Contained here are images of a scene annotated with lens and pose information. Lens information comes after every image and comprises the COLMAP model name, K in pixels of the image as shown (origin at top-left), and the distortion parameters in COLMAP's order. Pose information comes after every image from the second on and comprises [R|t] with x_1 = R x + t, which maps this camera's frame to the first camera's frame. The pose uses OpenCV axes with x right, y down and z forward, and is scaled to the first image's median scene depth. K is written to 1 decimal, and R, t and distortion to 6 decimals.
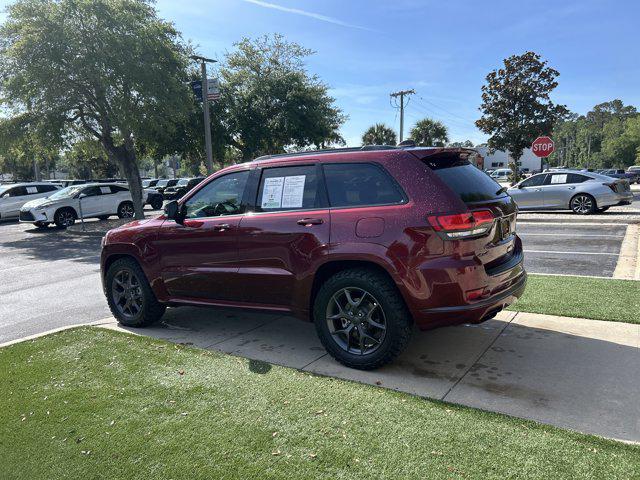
lens RADIAL K [[483.0, 0, 321.0], [0, 483.0, 253.0], [0, 0, 1]] dist [0.043016, -0.041345]
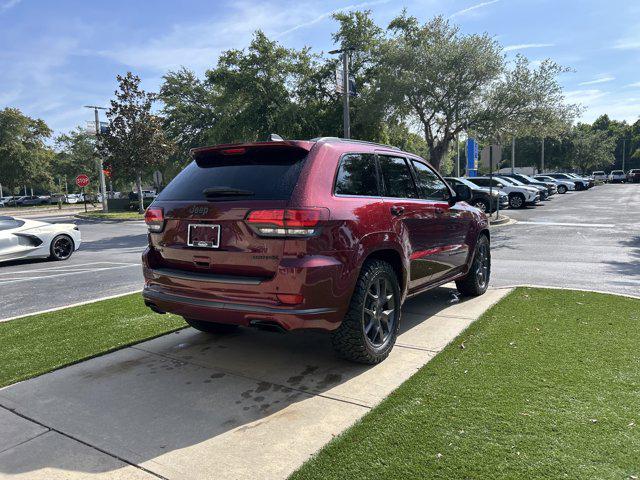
lens RADIAL K [[483.0, 0, 324.8], [0, 483.0, 239.5], [0, 0, 1]] dist [0.043016, -0.041345]
pose [[0.006432, 0.147281, -0.989074, 0.323775], [-0.125946, 0.981337, 0.145310, -0.051388], [0.992016, 0.123635, 0.024862, 0.312043]]
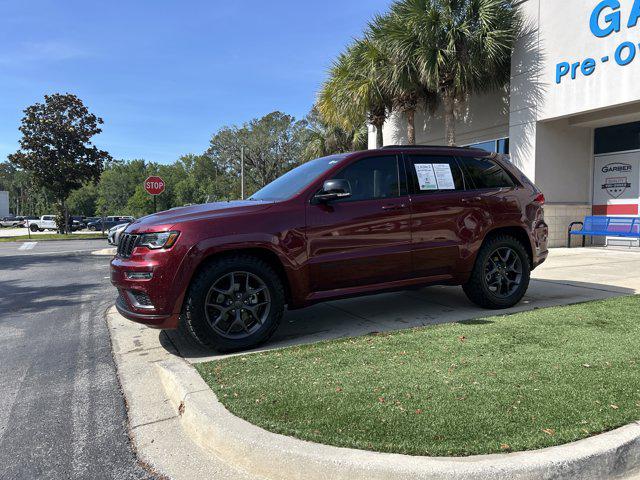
lens RADIAL K [[483.0, 0, 324.4], [0, 483.0, 241.7], [0, 0, 1]] dist [0.043016, -0.041345]
pose [[0.502371, -0.017852, 0.864468, -0.340154], [0.129474, 0.990068, -0.054796, 0.016488], [-0.854903, 0.139454, 0.499693, 0.185468]]
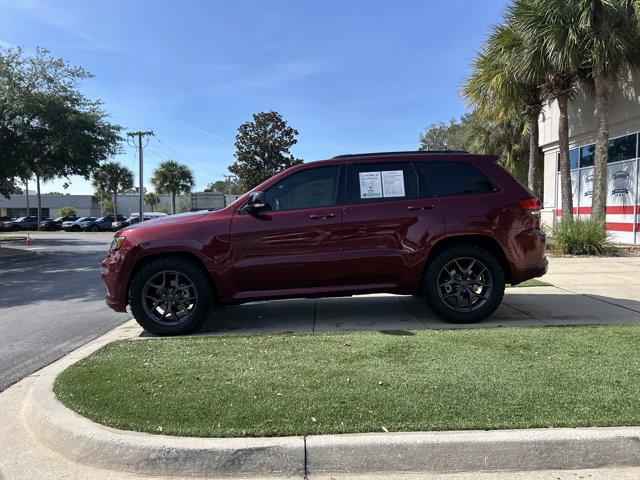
lens RADIAL K [[483.0, 0, 324.9], [0, 483.0, 247.0], [0, 0, 1]] dist [0.043016, -0.041345]
pose [[0.826207, -0.014077, 0.563191, -0.235508], [0.075664, 0.993403, -0.086169, 0.031409], [-0.558263, 0.113807, 0.821821, 0.039261]]
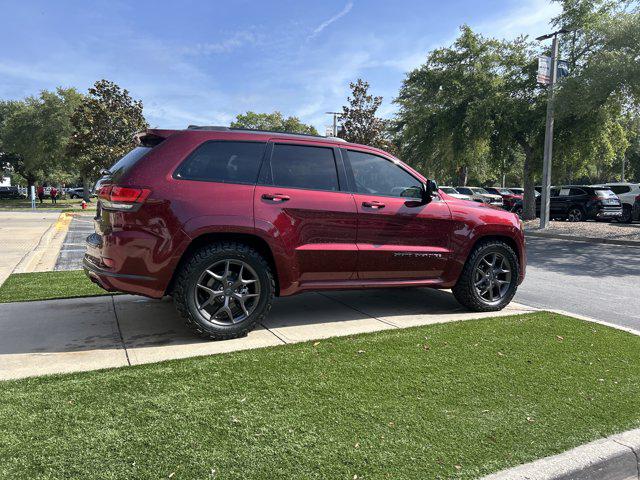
lens RADIAL K [[483.0, 0, 323.7], [0, 483.0, 242.7], [0, 0, 1]] dist [0.043016, -0.041345]
pose [[-0.507214, 0.123712, -0.852895, 0.275950], [-0.127232, 0.968050, 0.216080, -0.070797], [0.852377, 0.218114, -0.475269, 0.511342]]
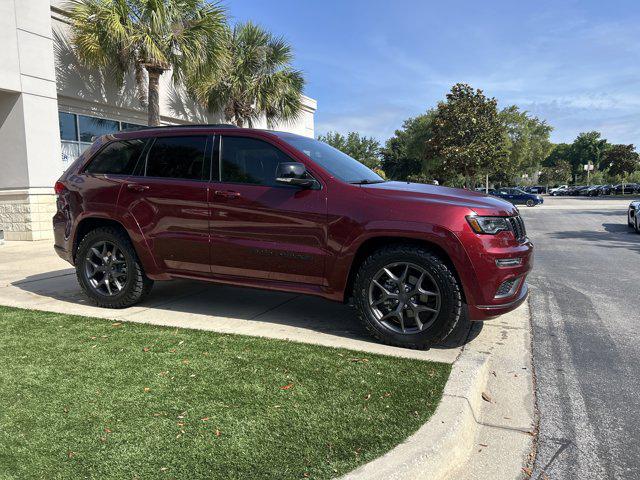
lens RADIAL K [[483.0, 0, 323.4], [0, 483.0, 242.4], [0, 0, 1]] dist [0.043016, -0.041345]
pose [[-0.981338, 0.069146, -0.179428, 0.003676], [0.019396, 0.963944, 0.265396, -0.078012], [0.191310, 0.256963, -0.947296, 0.665434]]
